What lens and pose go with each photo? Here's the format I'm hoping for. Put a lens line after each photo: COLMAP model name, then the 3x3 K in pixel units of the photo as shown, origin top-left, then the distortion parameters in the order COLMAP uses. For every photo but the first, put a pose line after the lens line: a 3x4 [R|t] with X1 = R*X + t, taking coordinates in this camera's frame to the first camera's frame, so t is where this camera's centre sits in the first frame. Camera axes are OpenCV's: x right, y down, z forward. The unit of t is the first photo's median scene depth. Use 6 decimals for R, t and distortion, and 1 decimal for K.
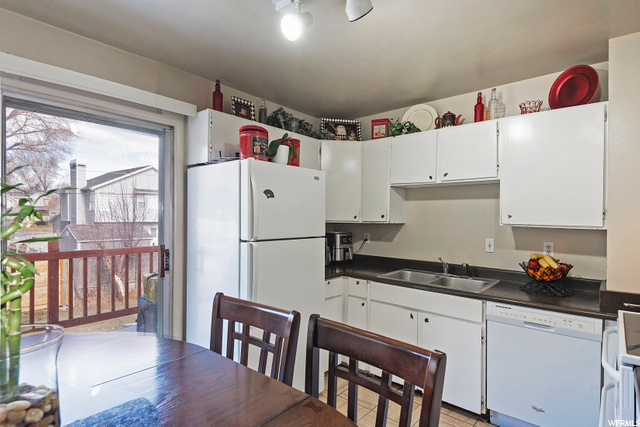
lens RADIAL K [[336.8, 0, 304.5], [0, 336.8, 222.9], [0, 0, 1]] dist [0.016768, -0.000114]
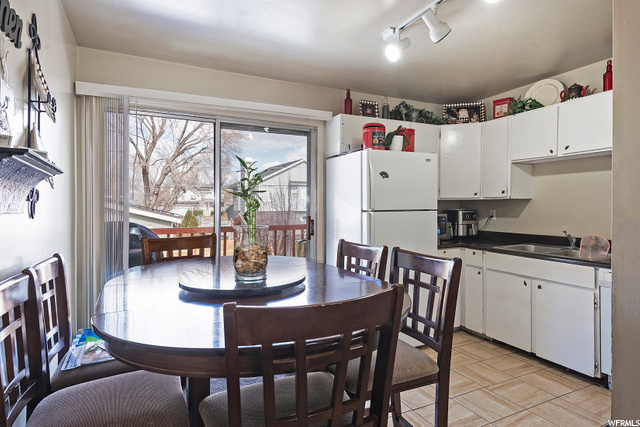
lens RADIAL K [[363.3, 0, 308.9], [0, 363.3, 210.5], [0, 0, 1]] dist [0.041368, -0.001057]
pose [[0.917637, -0.011269, -0.397261, 0.144684], [0.007230, 0.999906, -0.011664, 0.050881], [0.397355, 0.007831, 0.917632, -0.312990]]
